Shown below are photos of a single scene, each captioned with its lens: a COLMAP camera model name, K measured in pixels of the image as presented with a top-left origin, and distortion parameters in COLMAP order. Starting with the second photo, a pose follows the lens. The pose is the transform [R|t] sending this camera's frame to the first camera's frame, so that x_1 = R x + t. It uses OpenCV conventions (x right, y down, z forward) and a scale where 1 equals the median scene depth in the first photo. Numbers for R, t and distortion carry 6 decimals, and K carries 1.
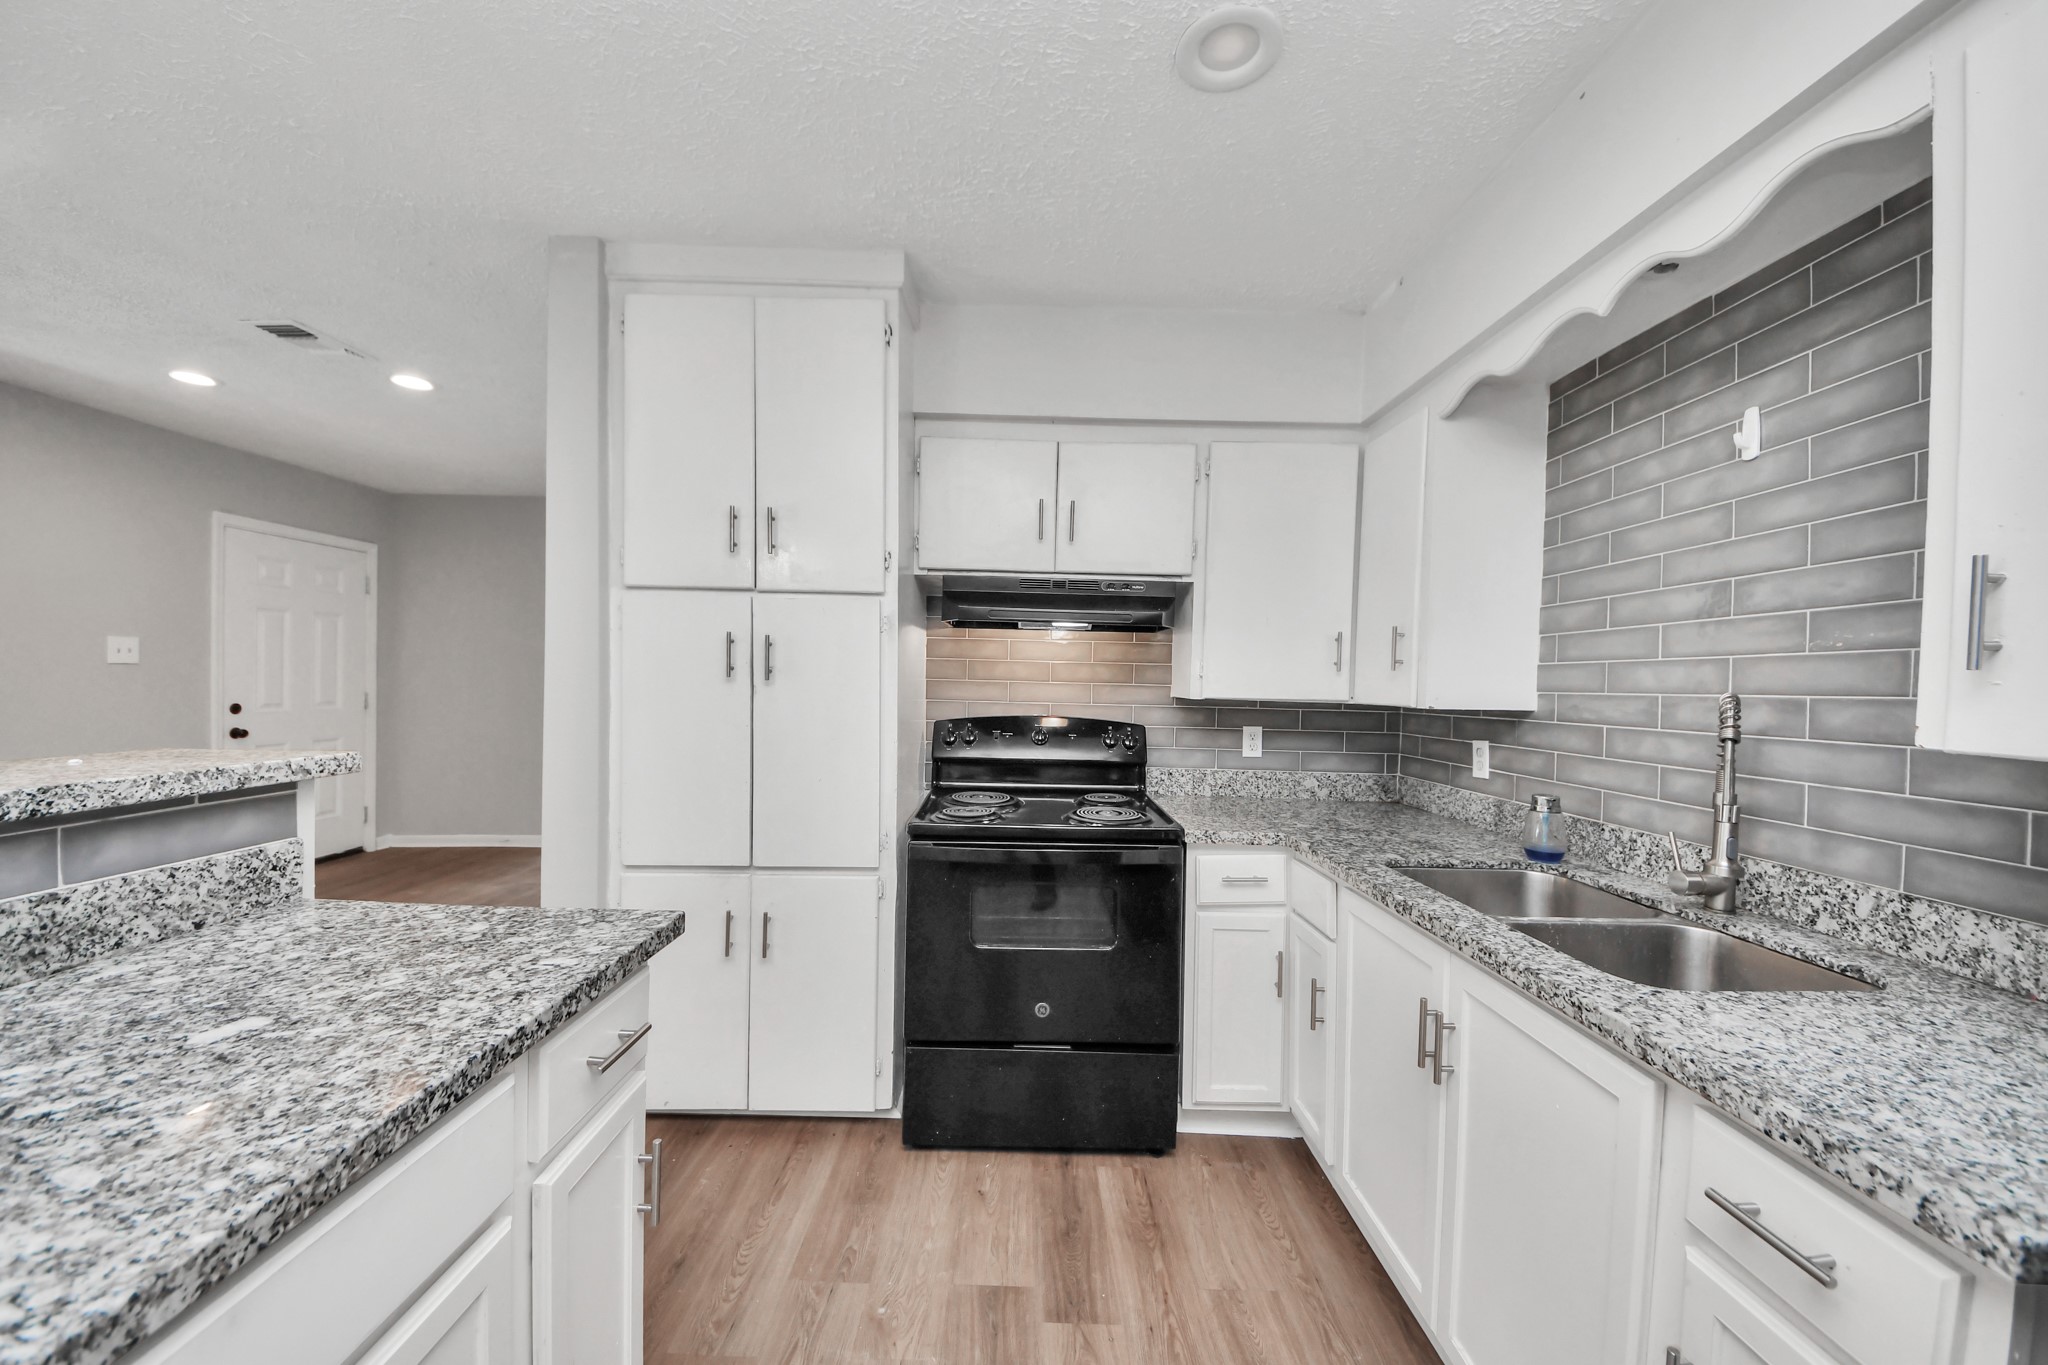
lens RADIAL K [[732.6, 0, 1024.7], [0, 732.6, 690.5], [0, 0, 1]] dist [0.001413, -0.009517]
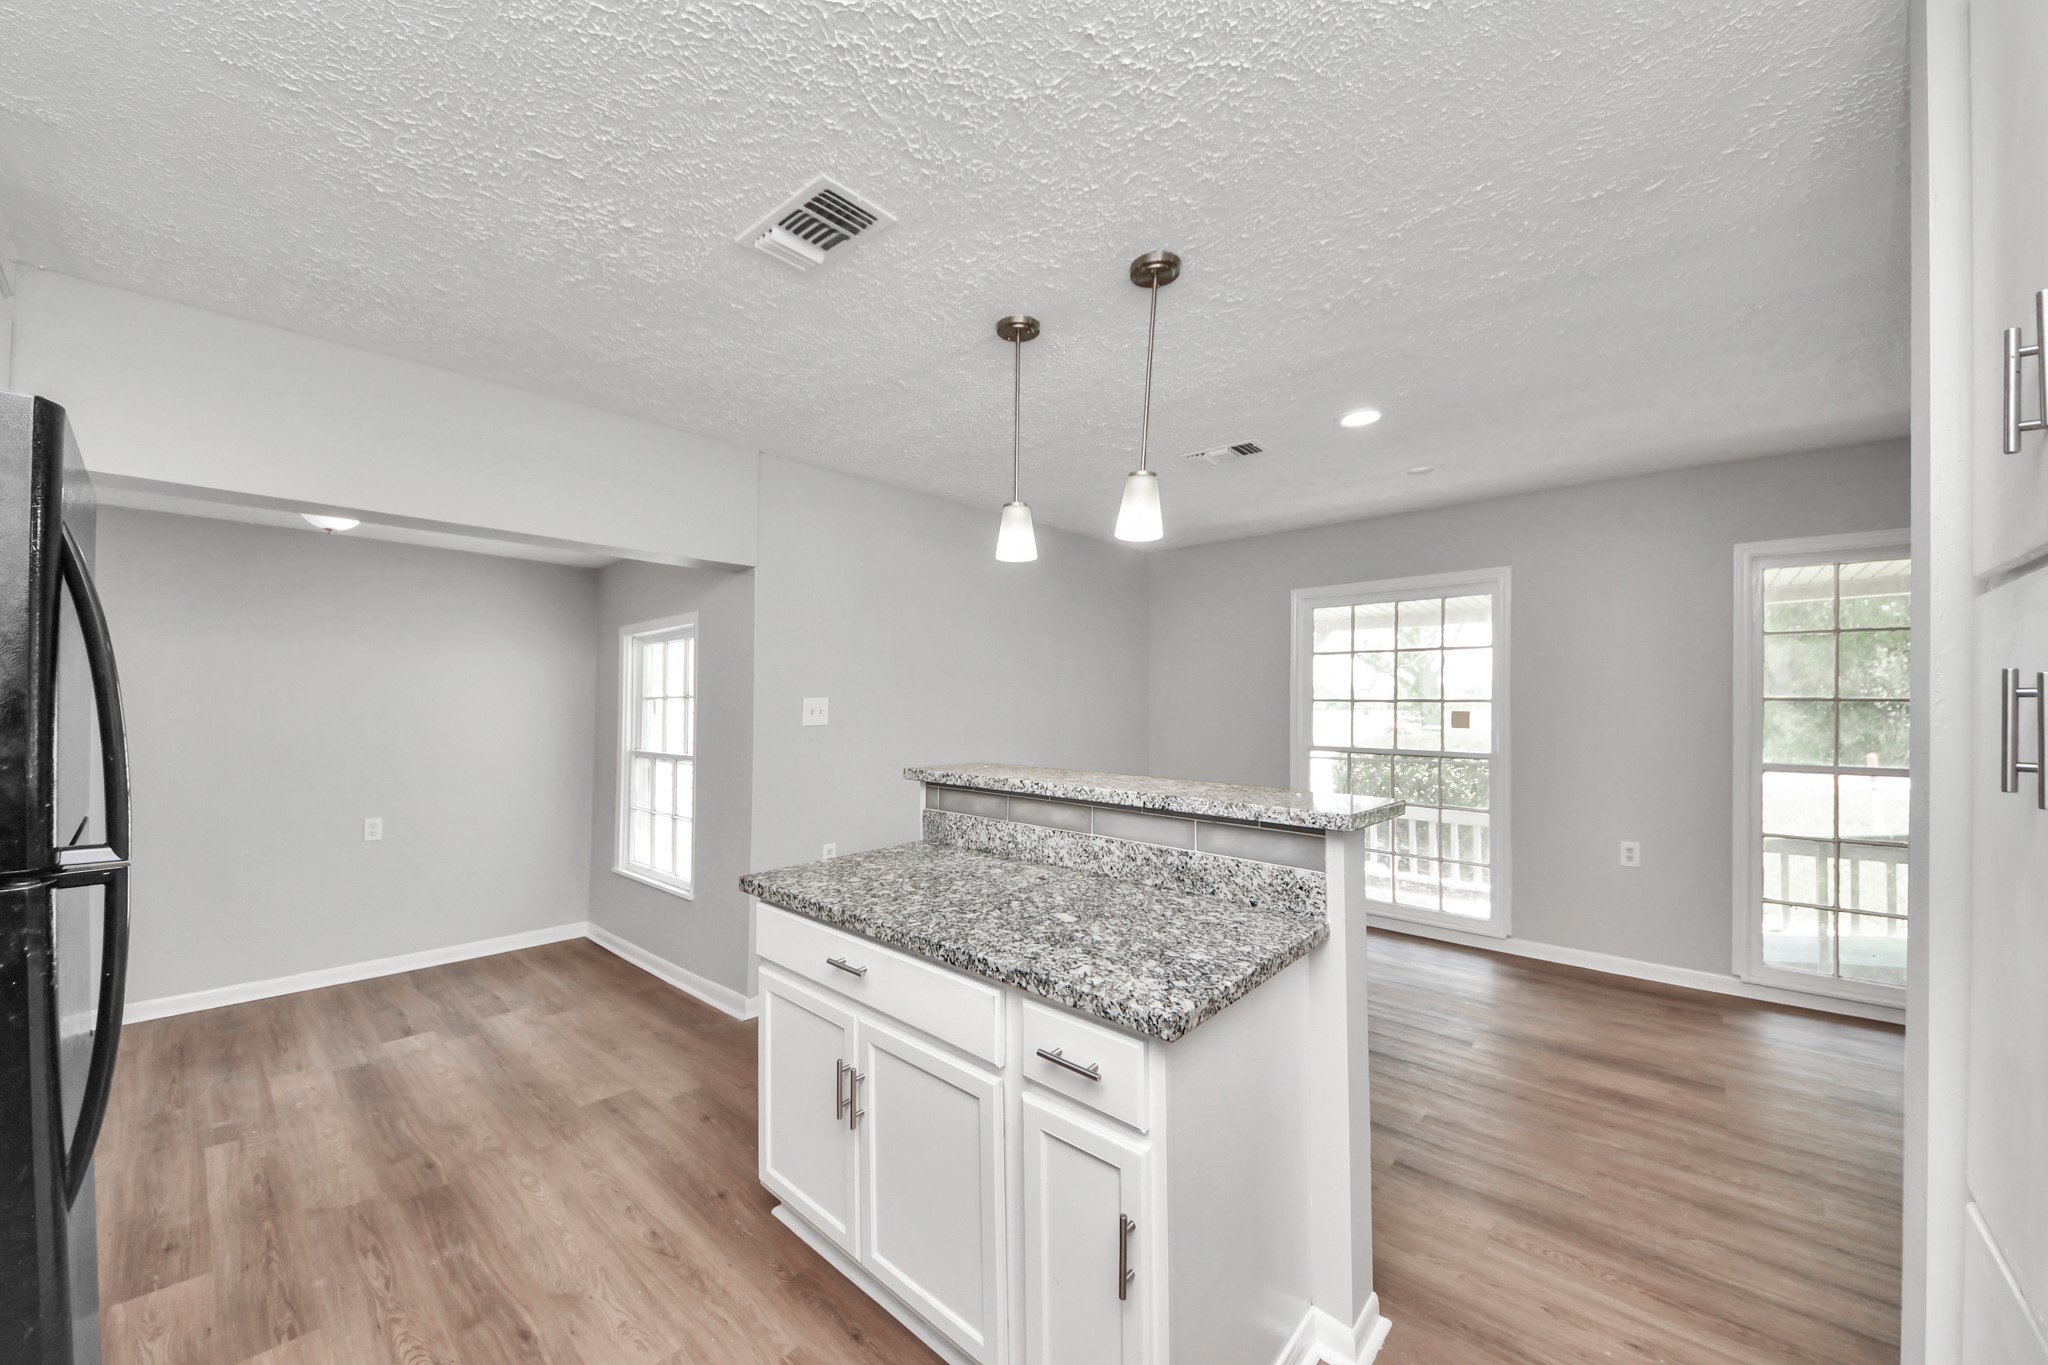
lens RADIAL K [[765.8, 0, 1018.0], [0, 765.8, 696.3], [0, 0, 1]] dist [0.017548, -0.010757]
pose [[-0.683267, -0.024618, -0.729754, 0.213400], [-0.029760, 0.999540, -0.005855, -0.049672], [0.729562, 0.017717, -0.683685, 0.867270]]
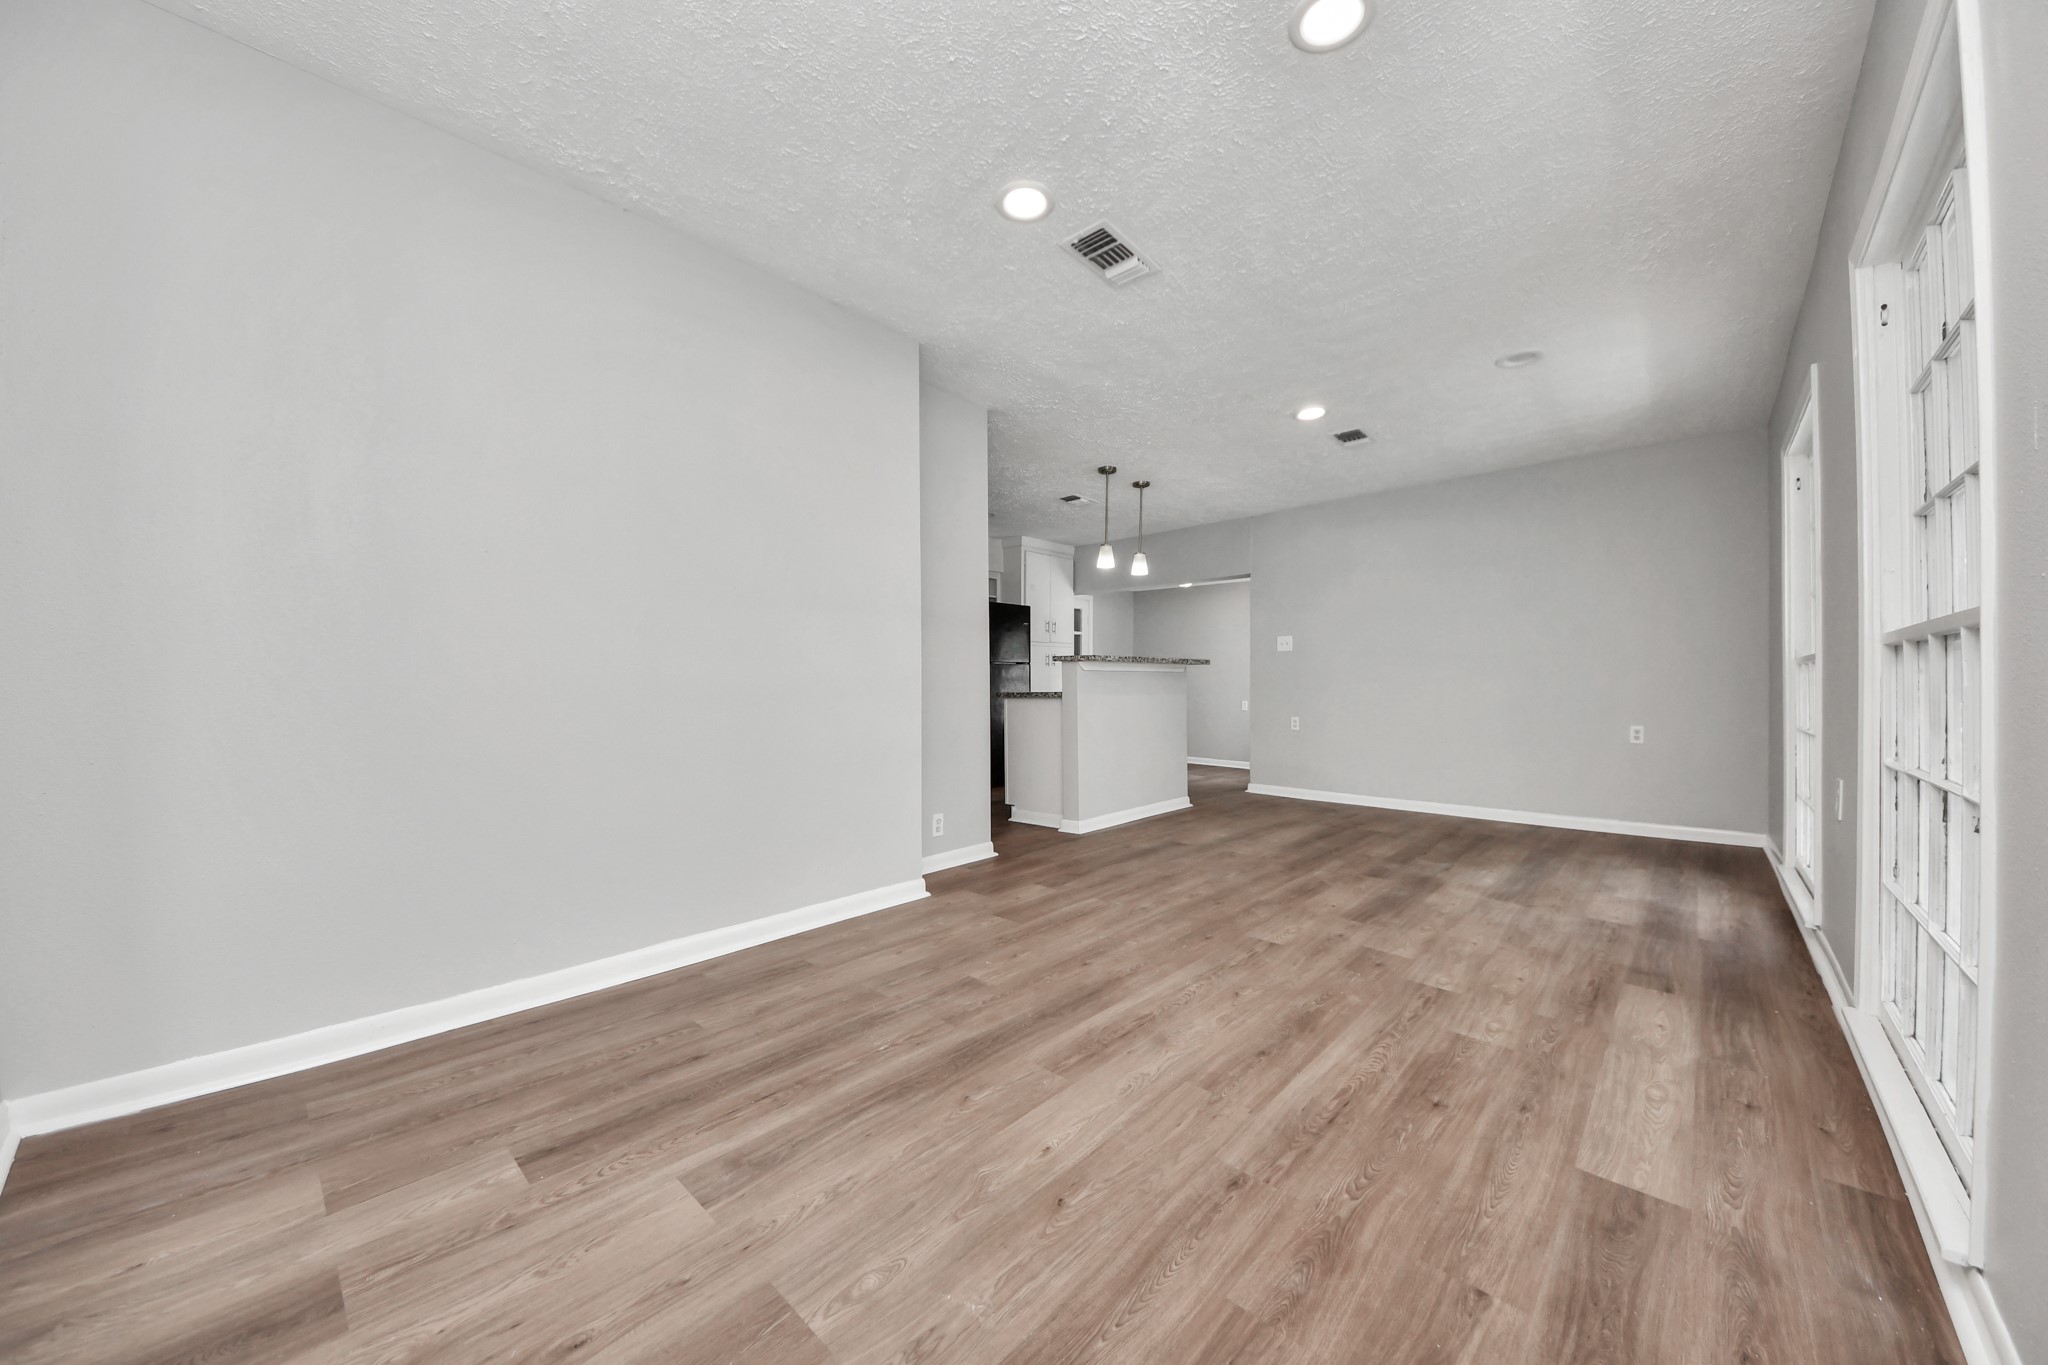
lens RADIAL K [[713.9, 0, 1021.7], [0, 713.9, 693.6], [0, 0, 1]] dist [0.036356, -0.028684]
pose [[-0.721669, -0.027679, 0.691685, -2.094927], [-0.002748, 0.999307, 0.037122, 0.092376], [-0.692233, 0.024889, -0.721245, 2.316571]]
